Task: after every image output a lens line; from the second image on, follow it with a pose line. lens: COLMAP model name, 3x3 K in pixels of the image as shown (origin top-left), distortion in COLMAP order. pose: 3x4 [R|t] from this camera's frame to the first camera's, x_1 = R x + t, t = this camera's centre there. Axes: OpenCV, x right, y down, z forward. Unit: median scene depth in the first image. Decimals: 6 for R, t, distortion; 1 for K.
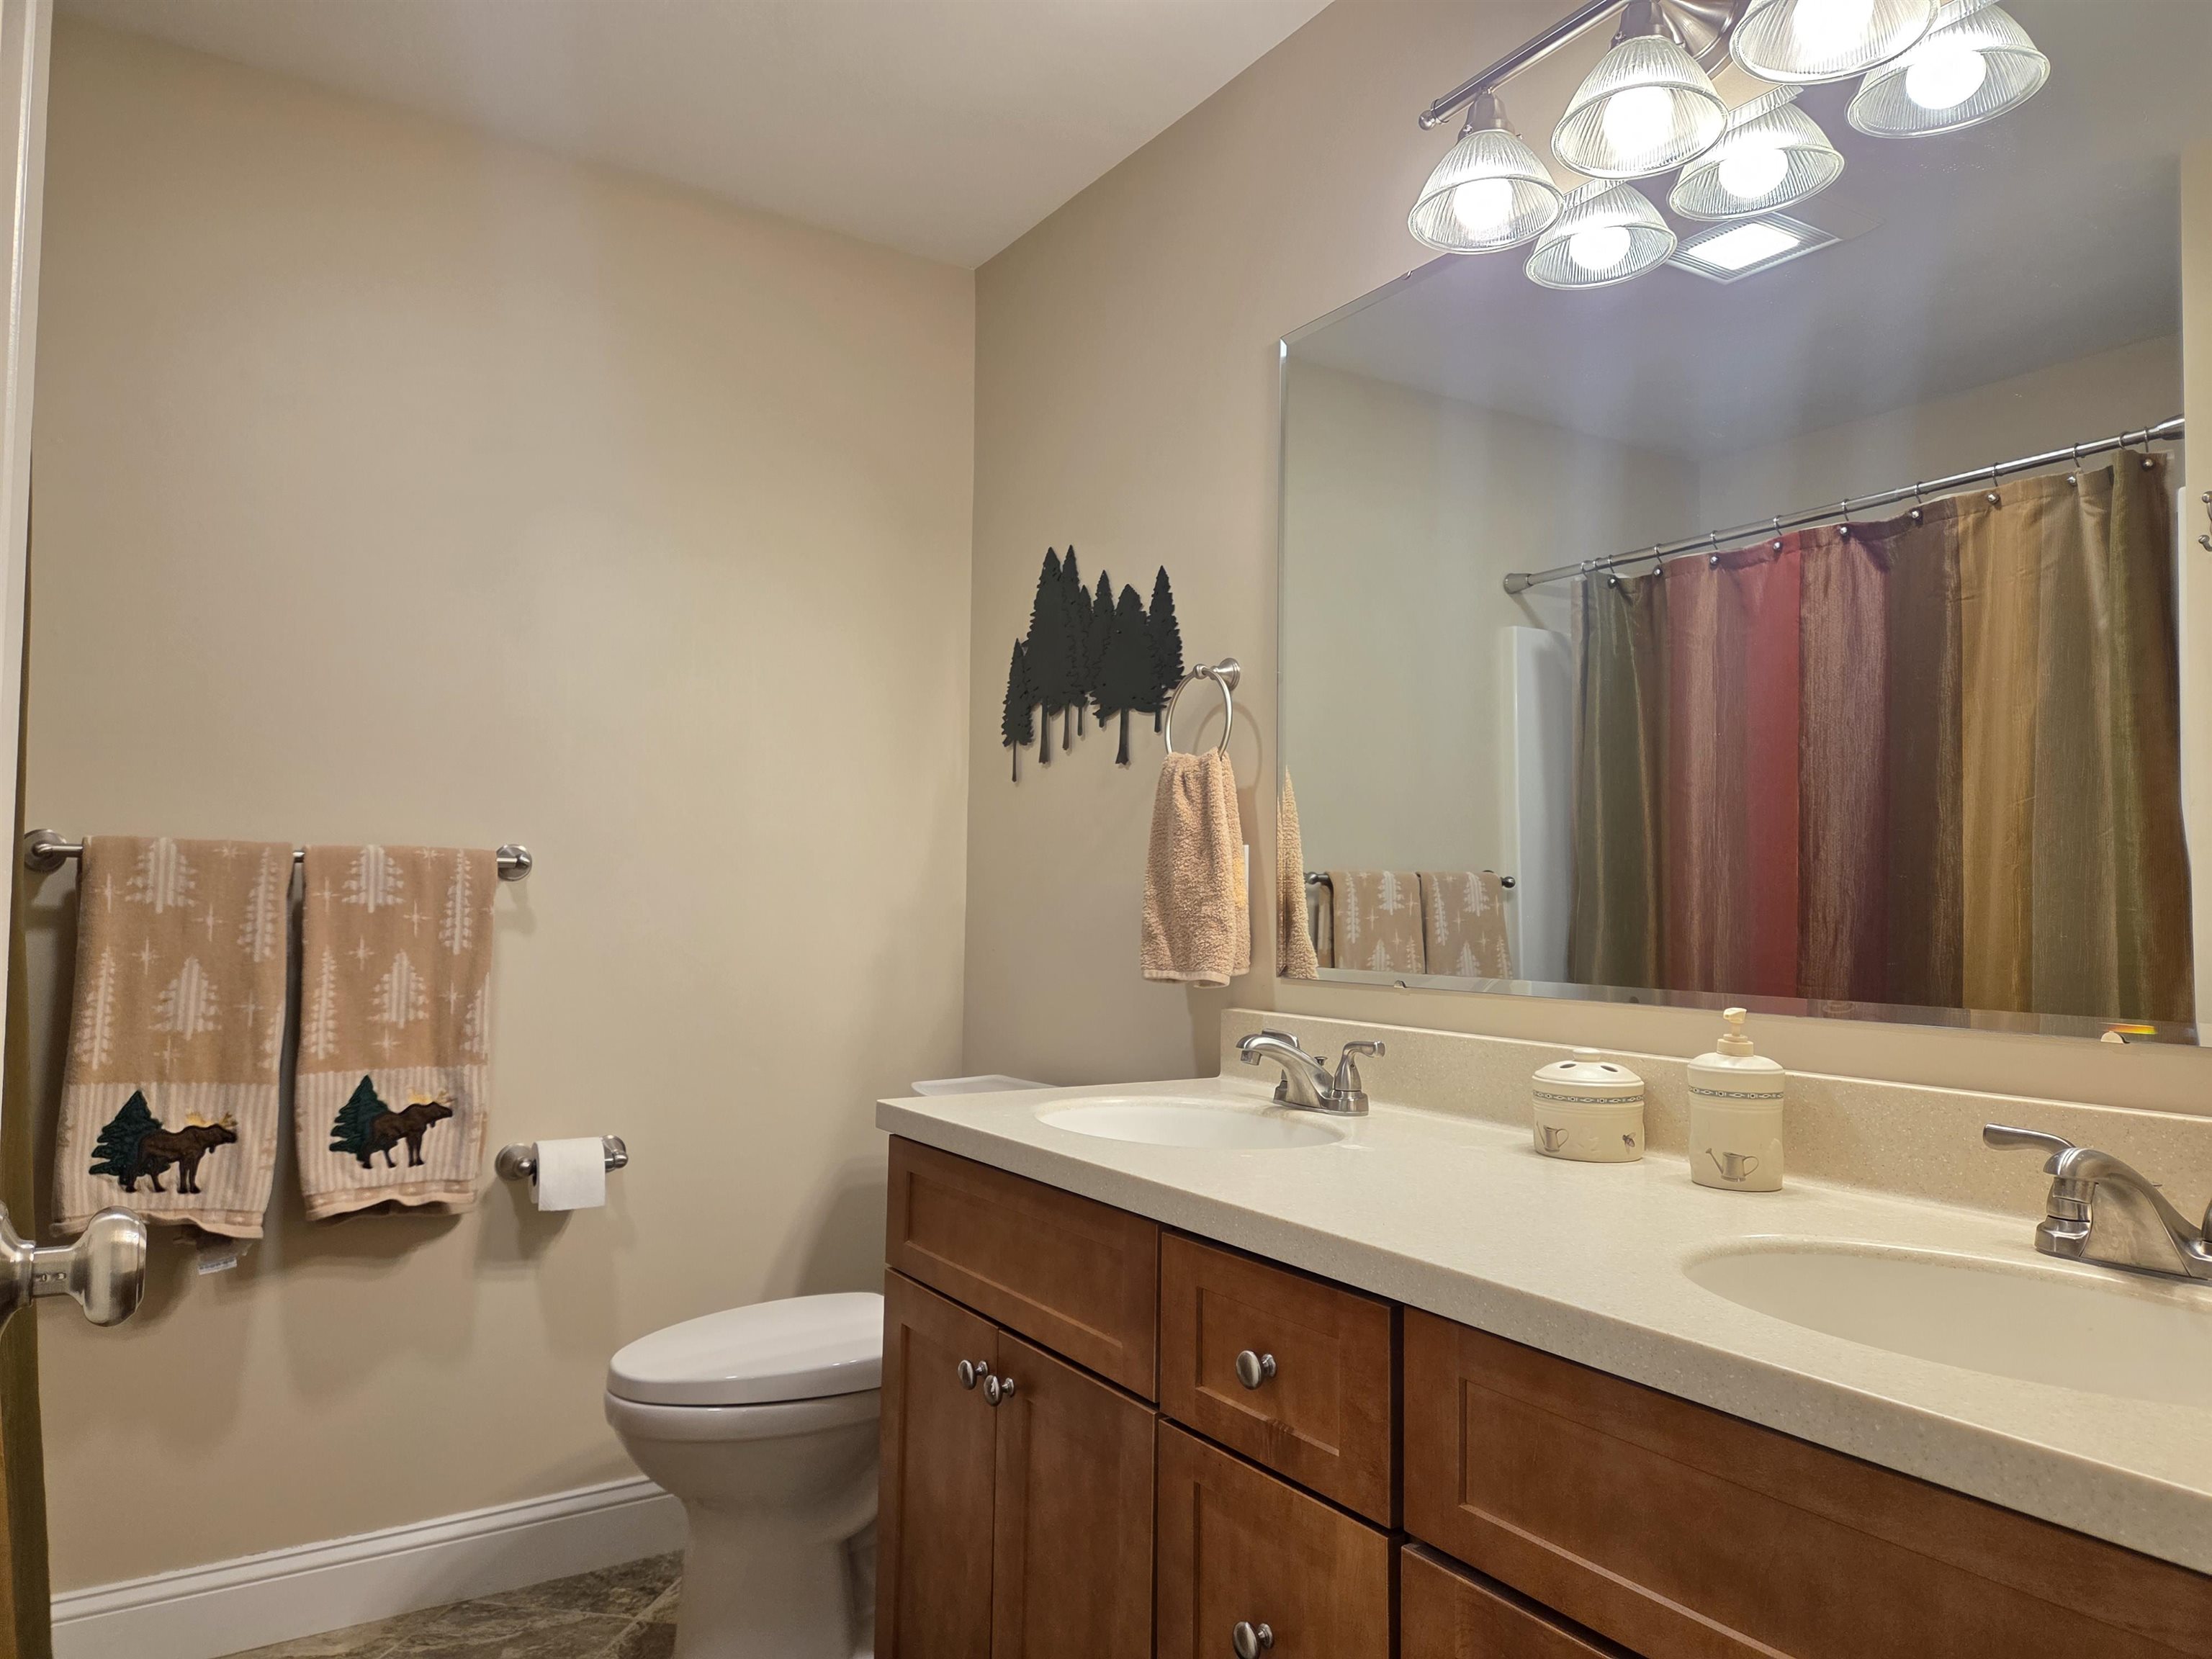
lens RADIAL K [[1470.8, 0, 1114.3], [0, 1470.8, 833.1], [0, 0, 1]] dist [0.098486, -0.098504]
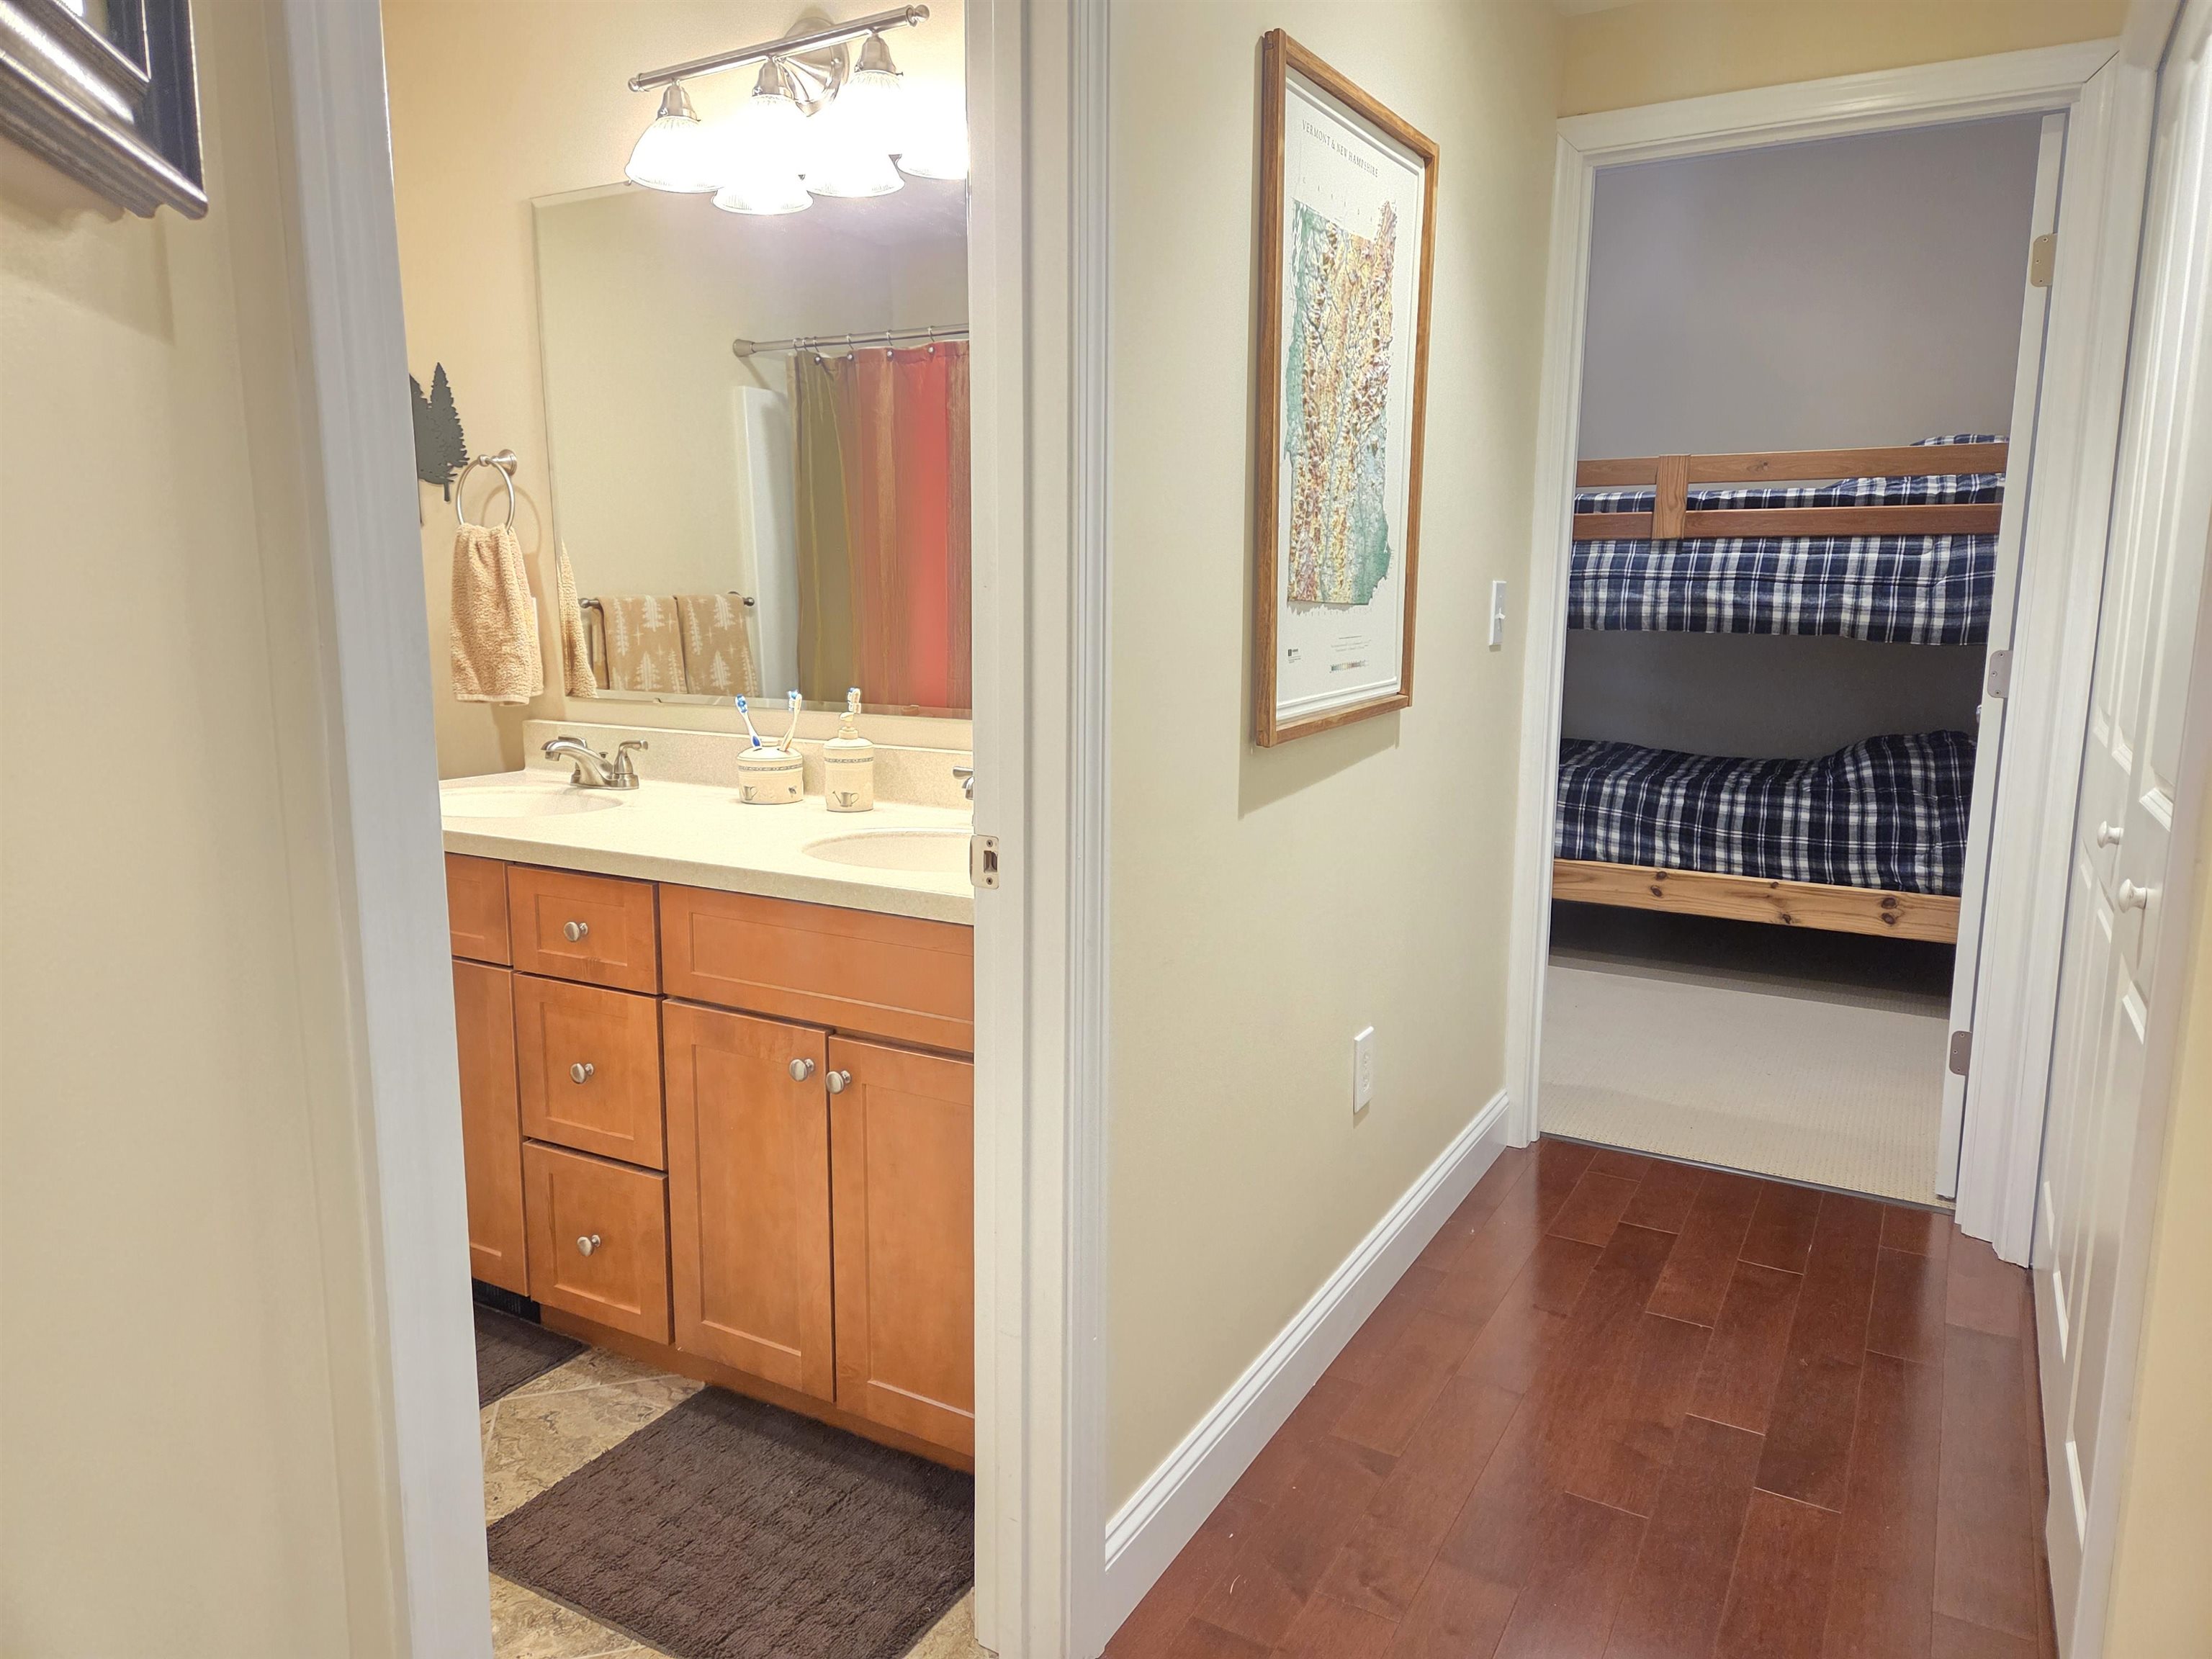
lens RADIAL K [[1470.8, 0, 1114.3], [0, 1470.8, 833.1], [0, 0, 1]] dist [0.098486, -0.098504]
pose [[0.889364, -0.086030, 0.449033, -0.067352], [-0.013283, 0.976861, 0.213463, -0.078718], [-0.457007, -0.195811, 0.867642, -0.451709]]
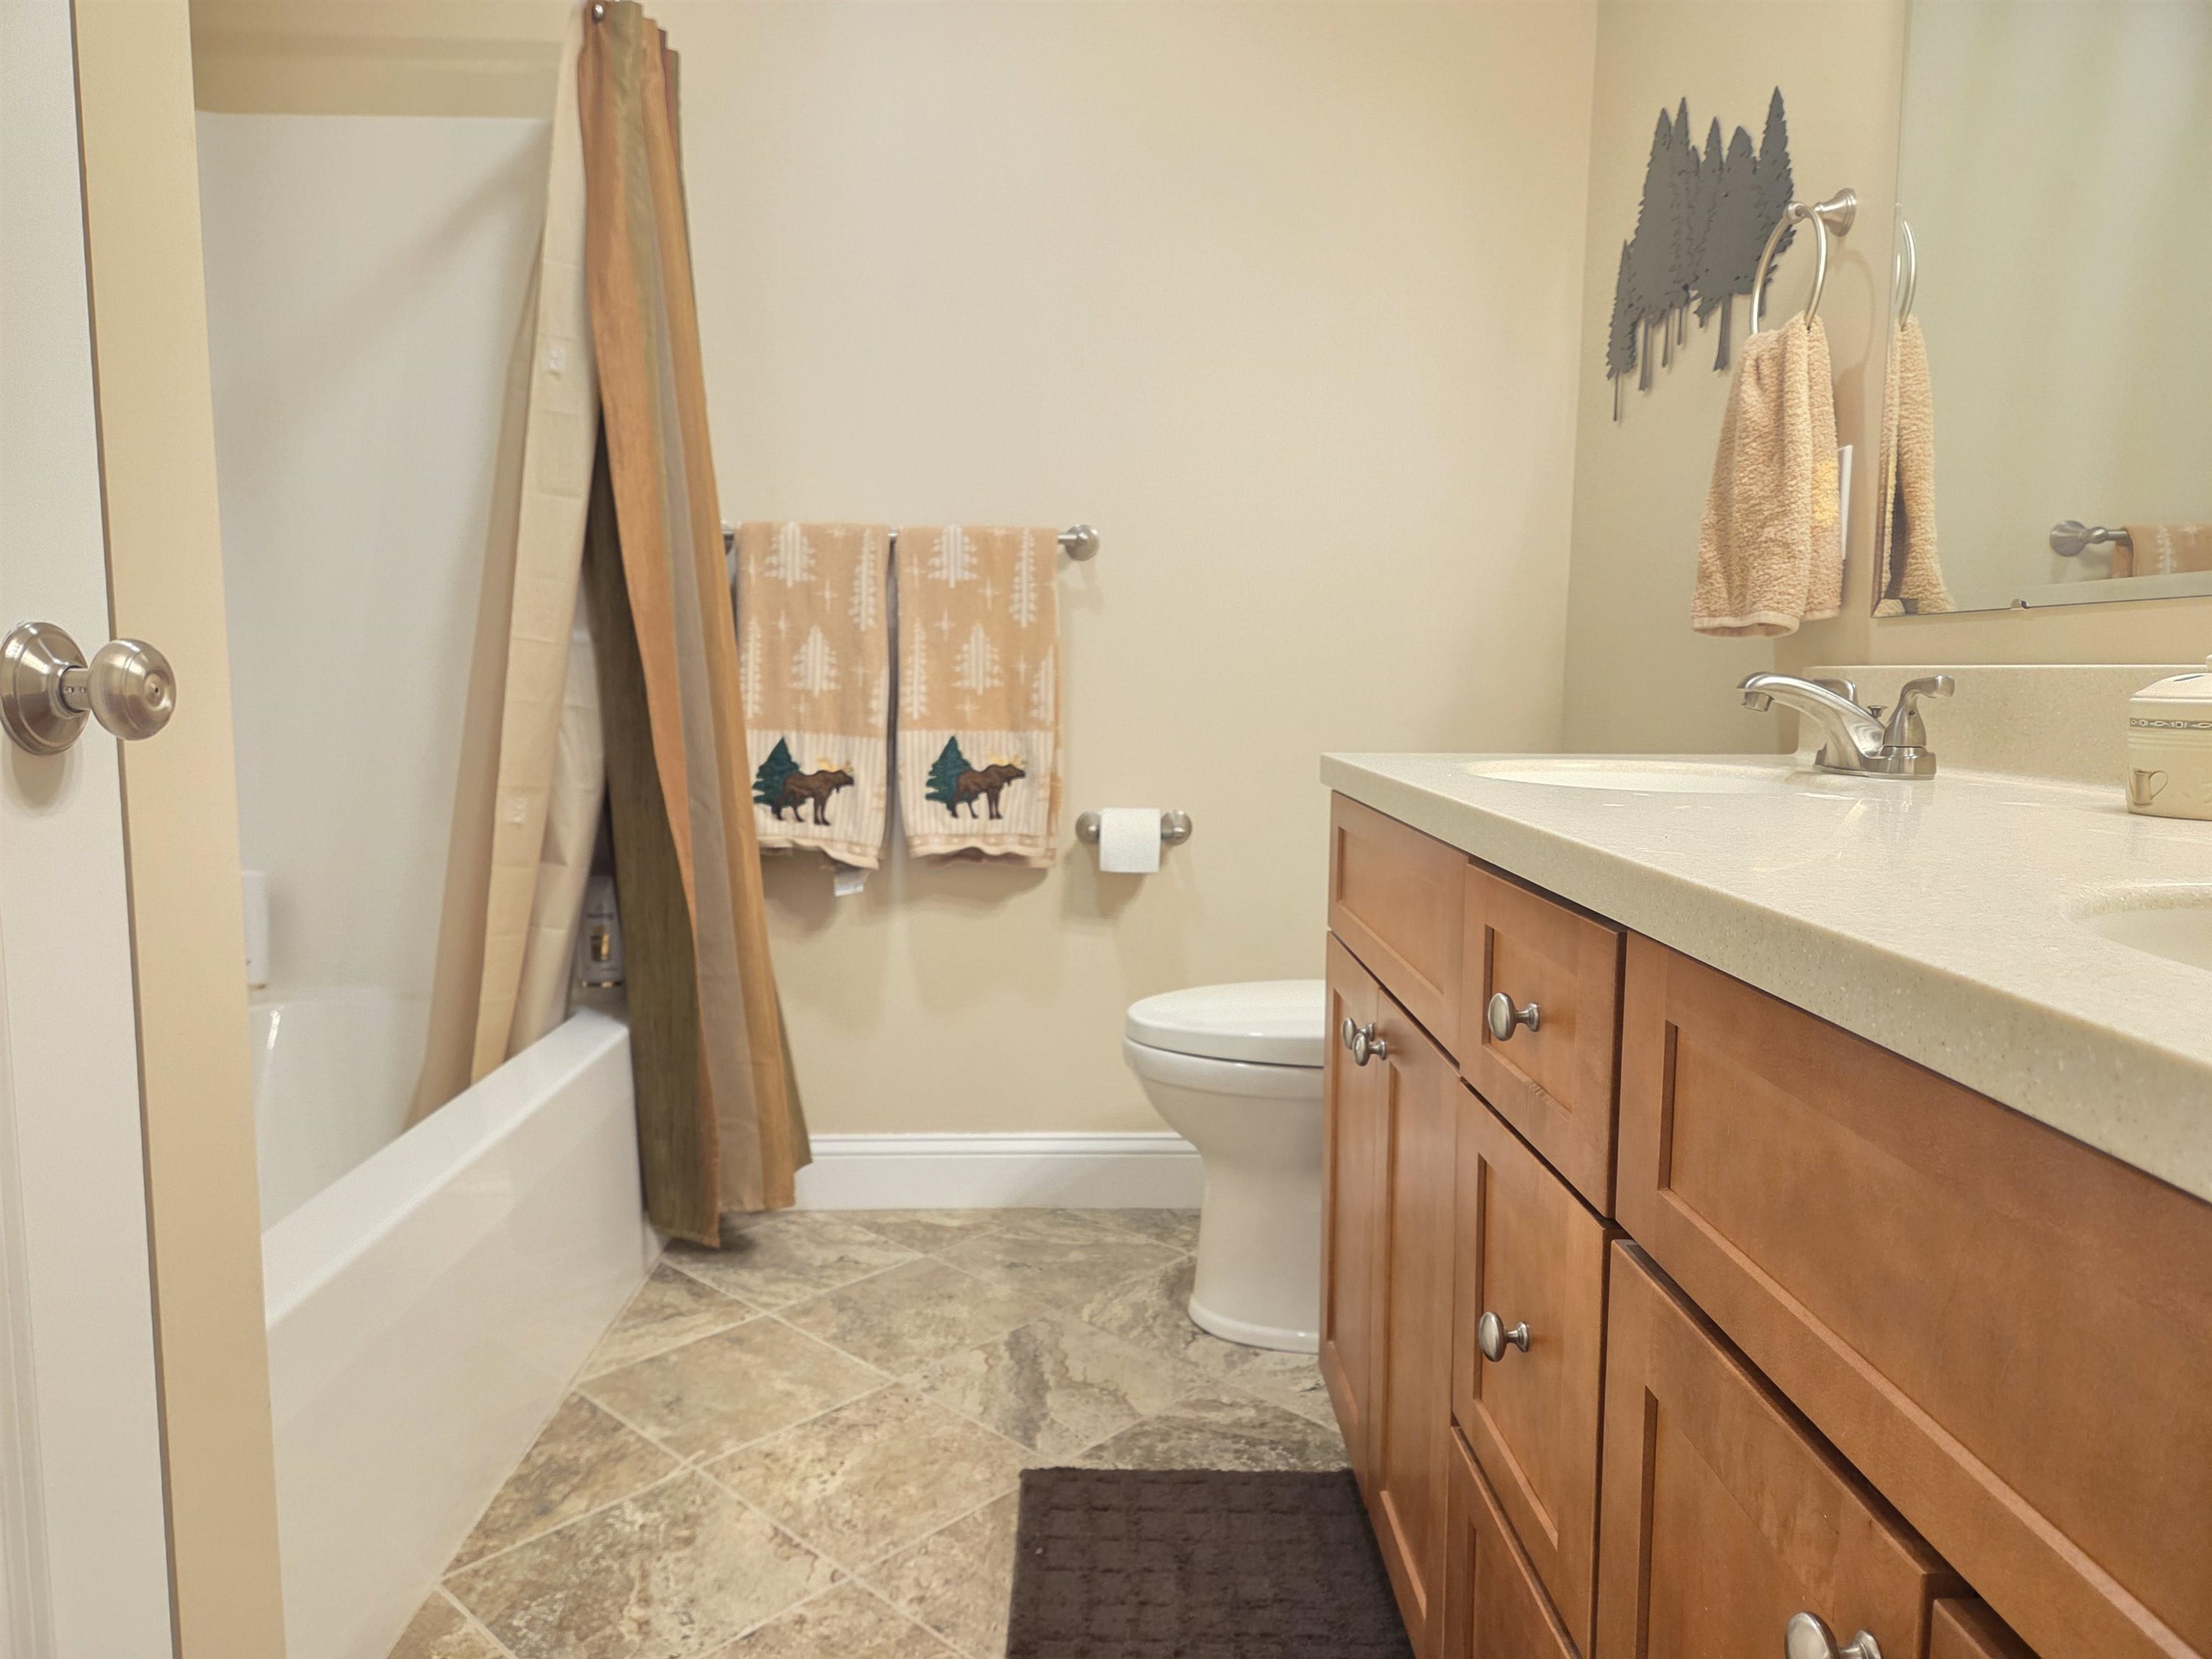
lens RADIAL K [[1481.7, 0, 1095.2], [0, 1481.7, 817.5], [0, 0, 1]] dist [0.094735, -0.089995]
pose [[0.845238, 0.045260, -0.532470, 0.183174], [0.030672, 0.990655, 0.132895, 0.081222], [0.533509, -0.128660, 0.835951, 0.133683]]
